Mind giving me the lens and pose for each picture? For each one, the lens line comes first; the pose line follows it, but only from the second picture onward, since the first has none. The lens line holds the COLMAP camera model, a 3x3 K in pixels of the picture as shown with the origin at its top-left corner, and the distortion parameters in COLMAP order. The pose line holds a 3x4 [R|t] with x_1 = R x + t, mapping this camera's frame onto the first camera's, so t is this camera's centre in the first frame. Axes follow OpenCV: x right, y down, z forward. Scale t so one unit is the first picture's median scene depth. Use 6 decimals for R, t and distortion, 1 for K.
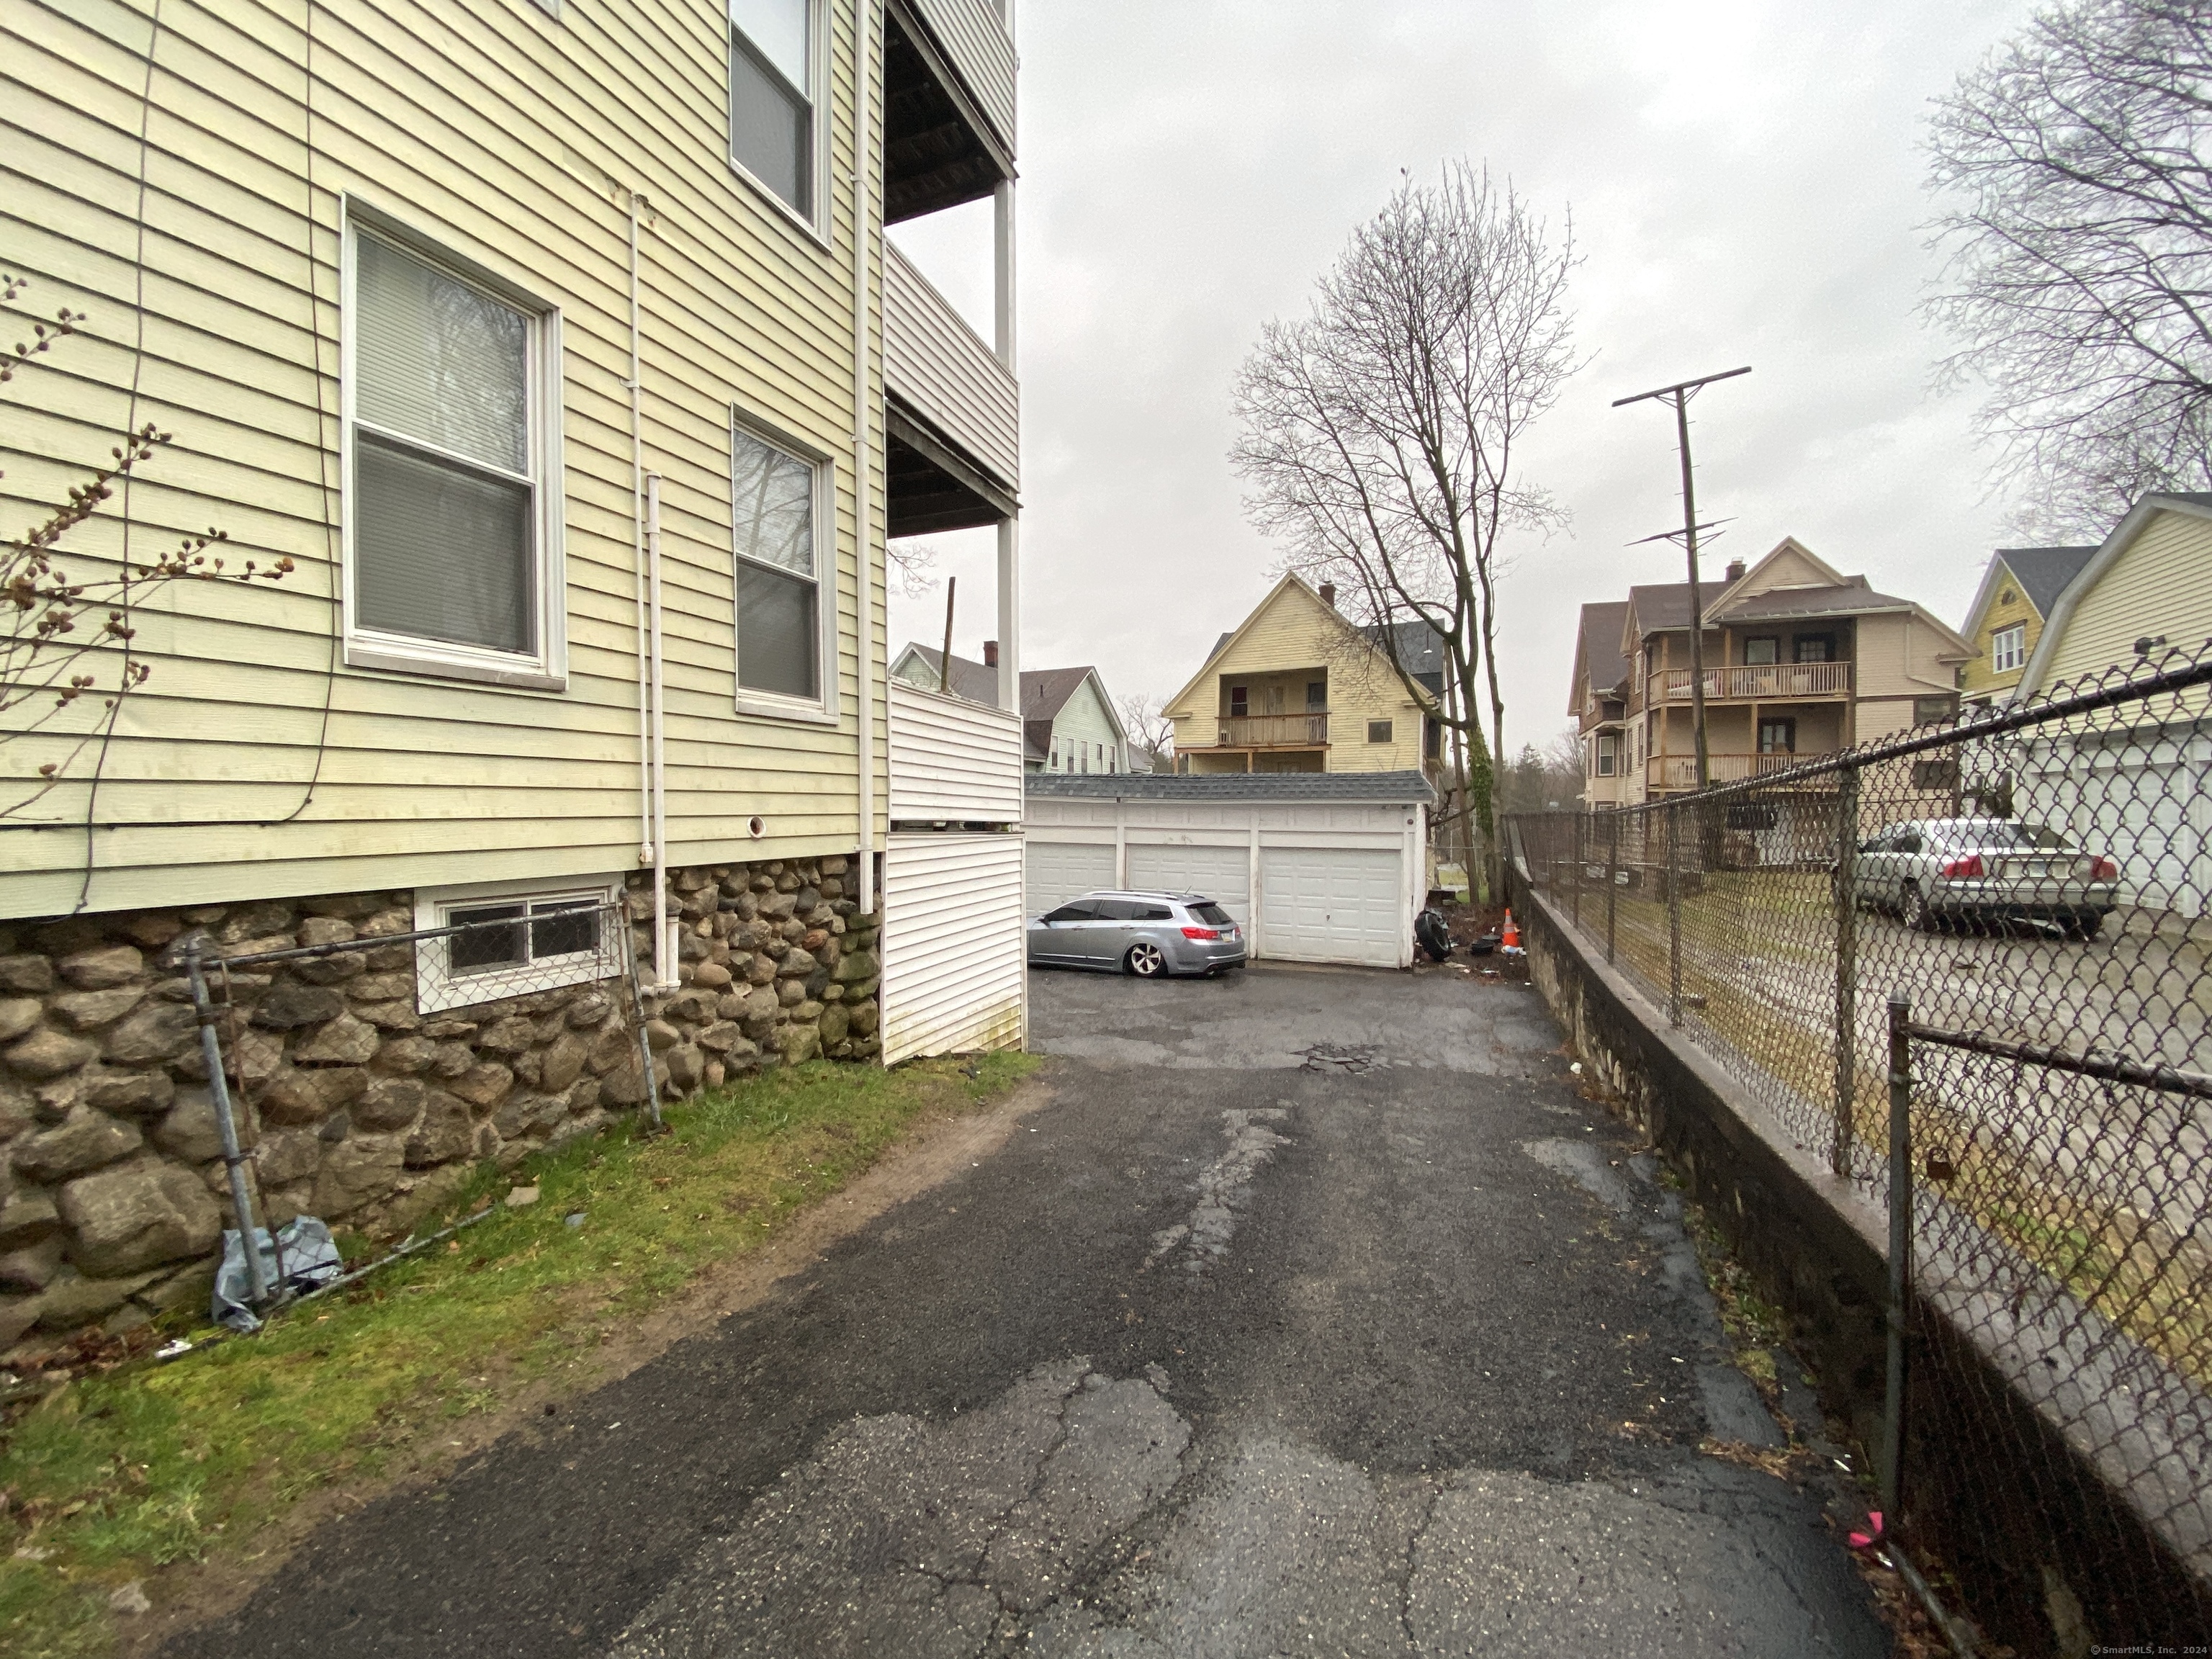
lens RADIAL K [[876.8, 0, 1081.8], [0, 876.8, 823.2], [0, 0, 1]] dist [0.001120, -0.008522]
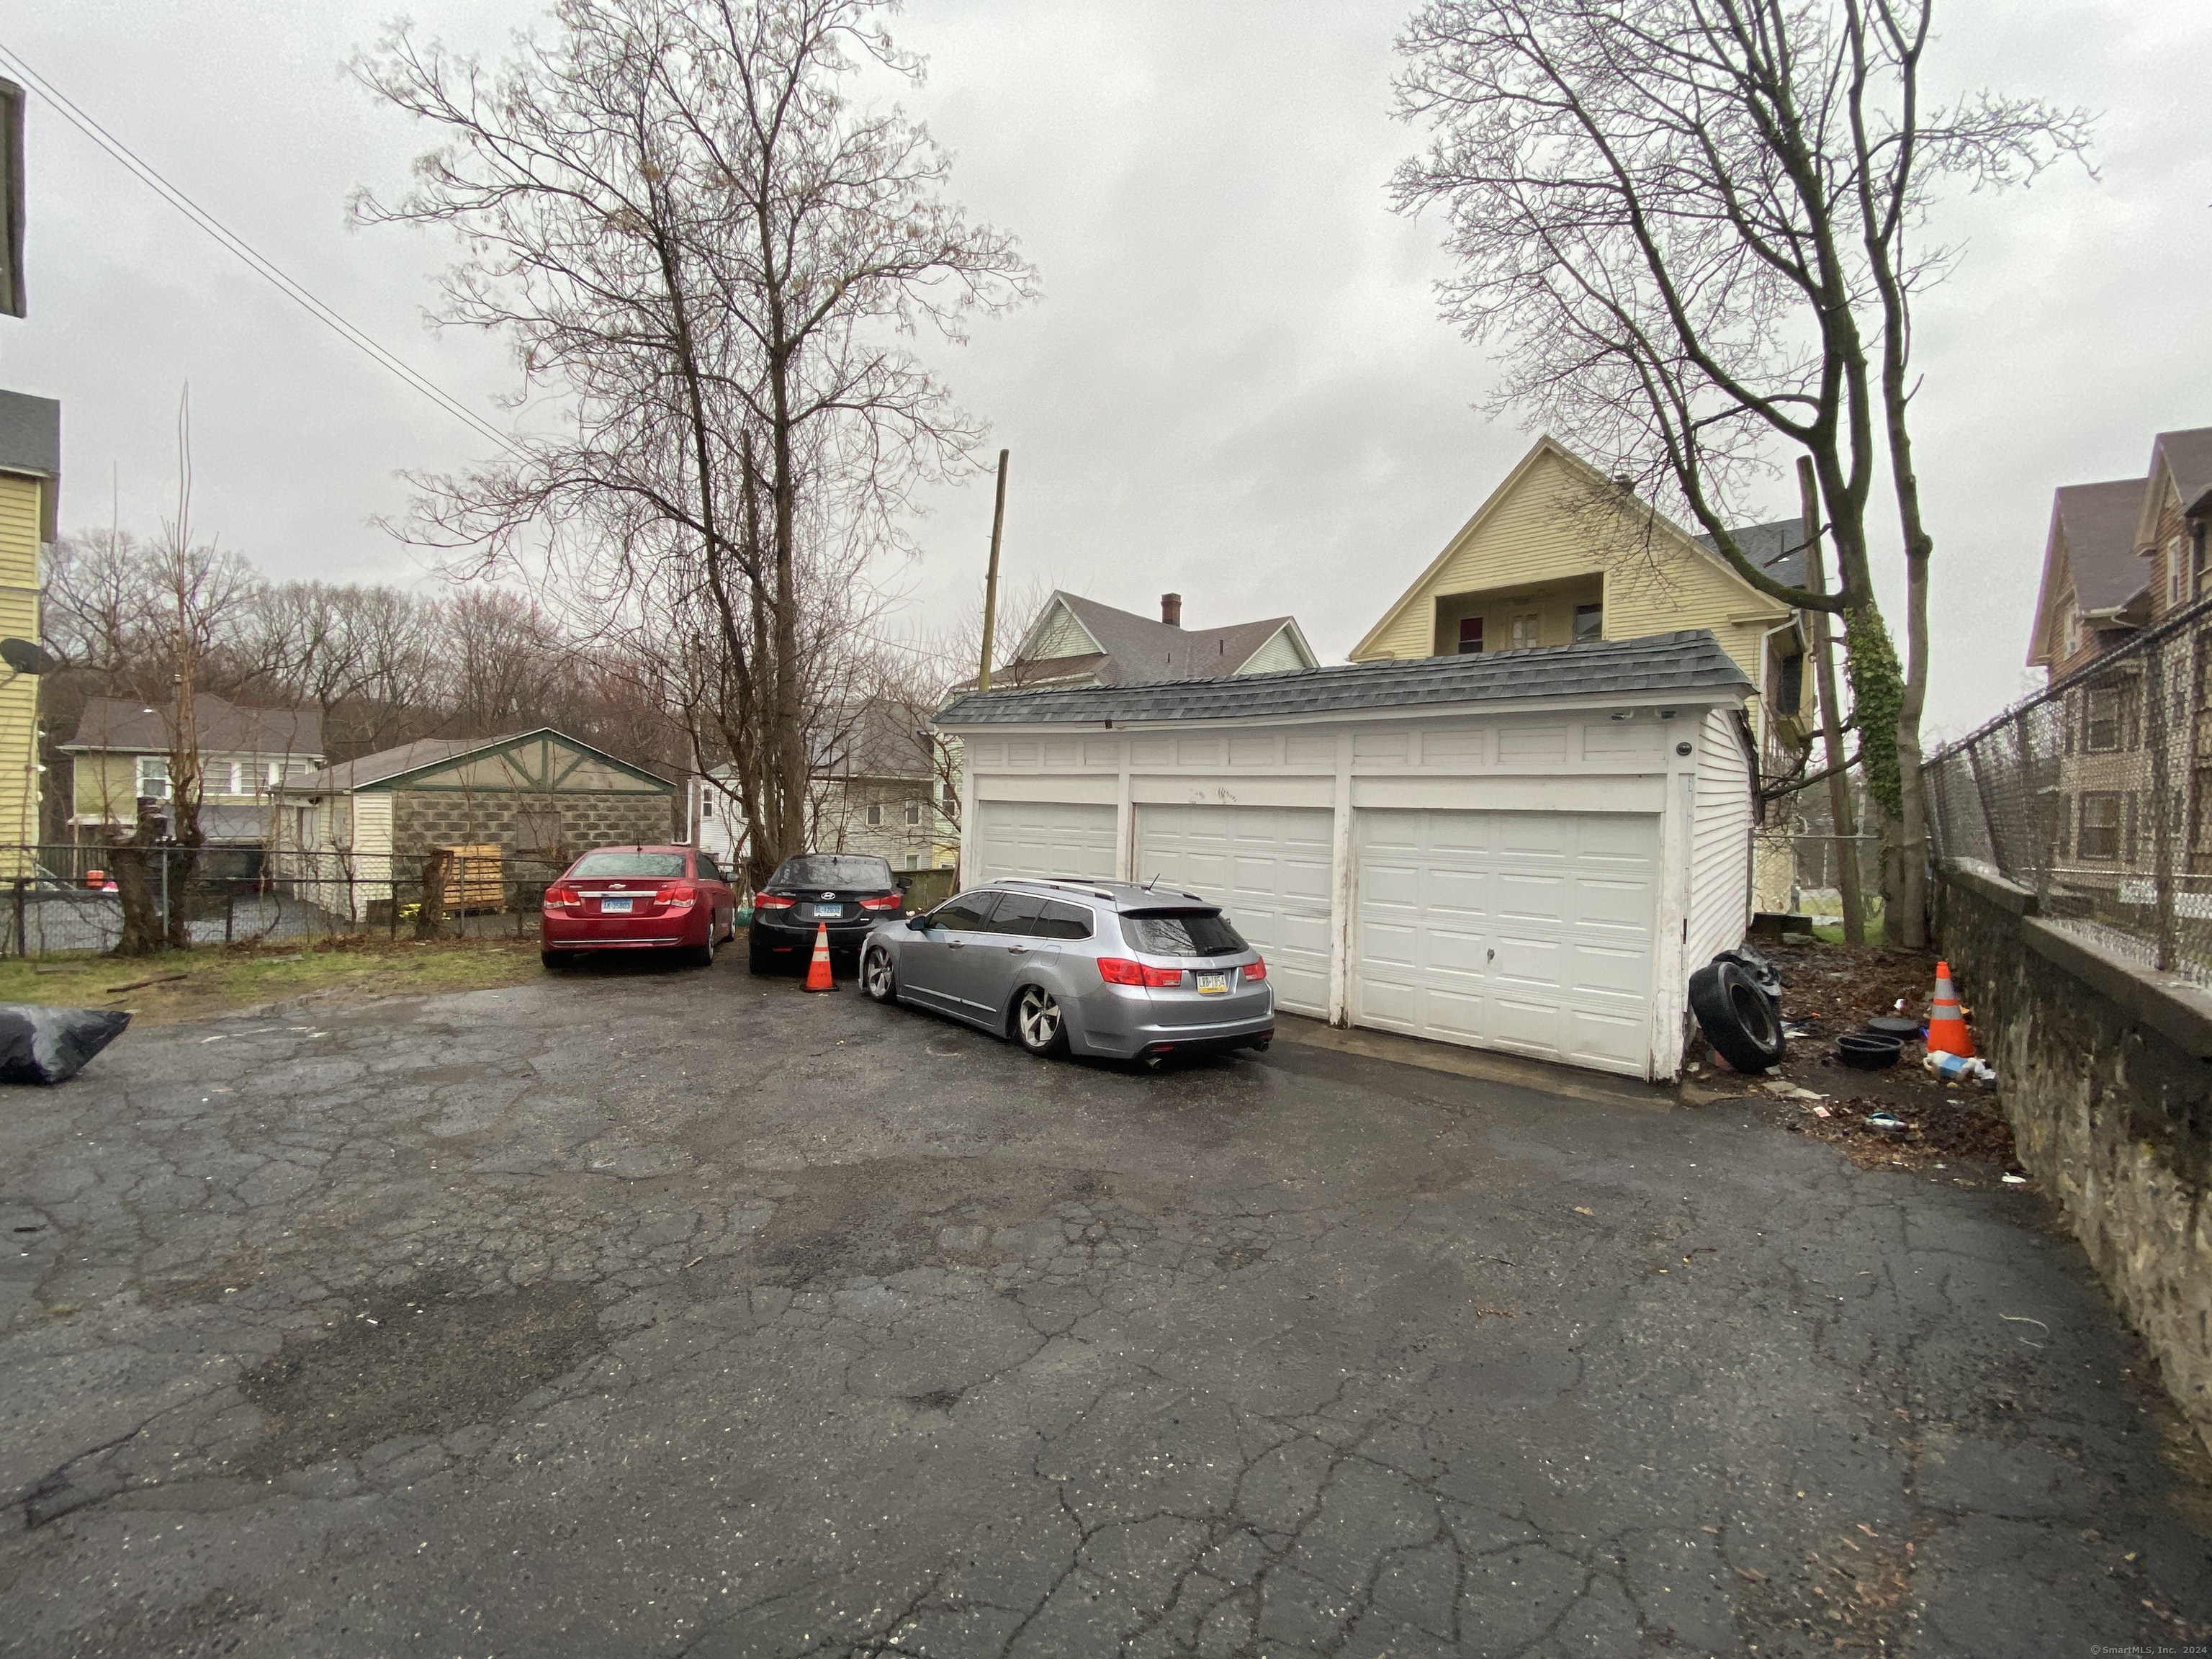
lens RADIAL K [[884.5, 0, 1090.6], [0, 884.5, 830.0], [0, 0, 1]] dist [-0.012470, -0.008263]
pose [[0.954187, 0.025031, -0.298163, 0.172669], [-0.025042, 0.999679, 0.003783, 0.034396], [0.298162, 0.003857, 0.954507, 0.380897]]
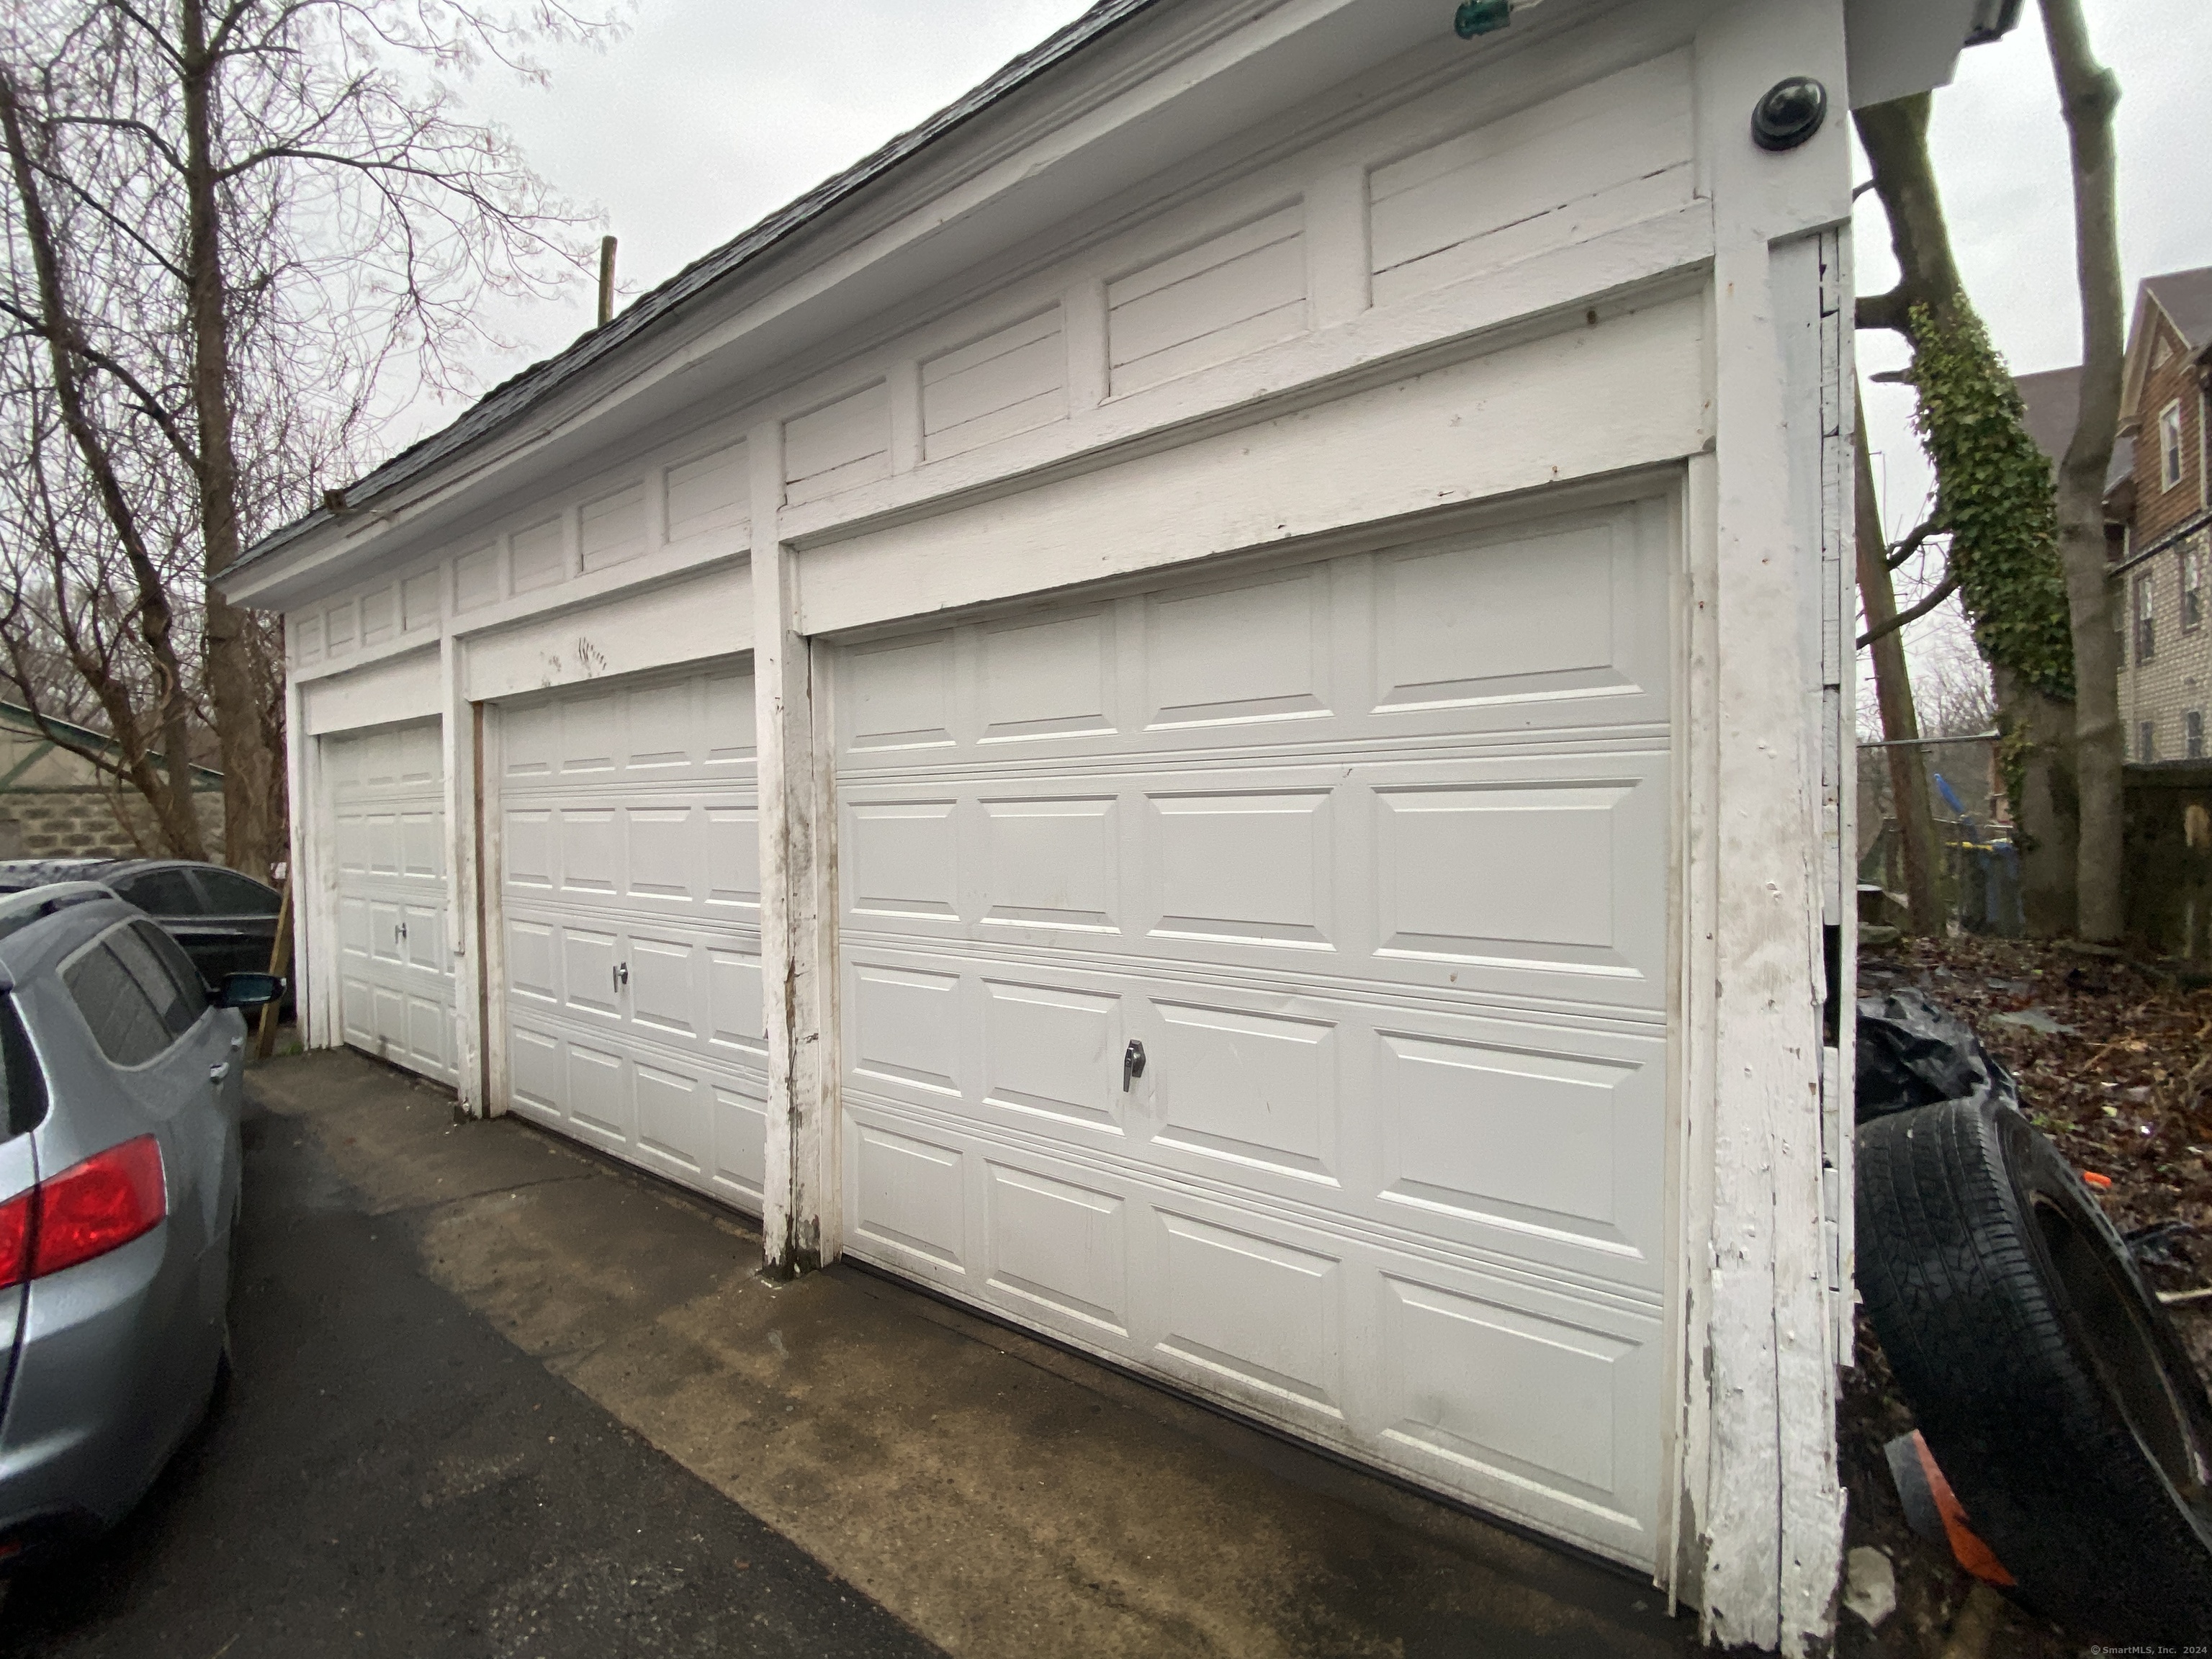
lens RADIAL K [[882.1, 0, 1106.0], [0, 882.1, 829.5], [0, 0, 1]] dist [0.010590, -0.015005]
pose [[0.978309, -0.017149, -0.206438, 0.247232], [0.017391, 0.999849, -0.000641, 0.054770], [0.206418, -0.002963, 0.978459, 0.684698]]
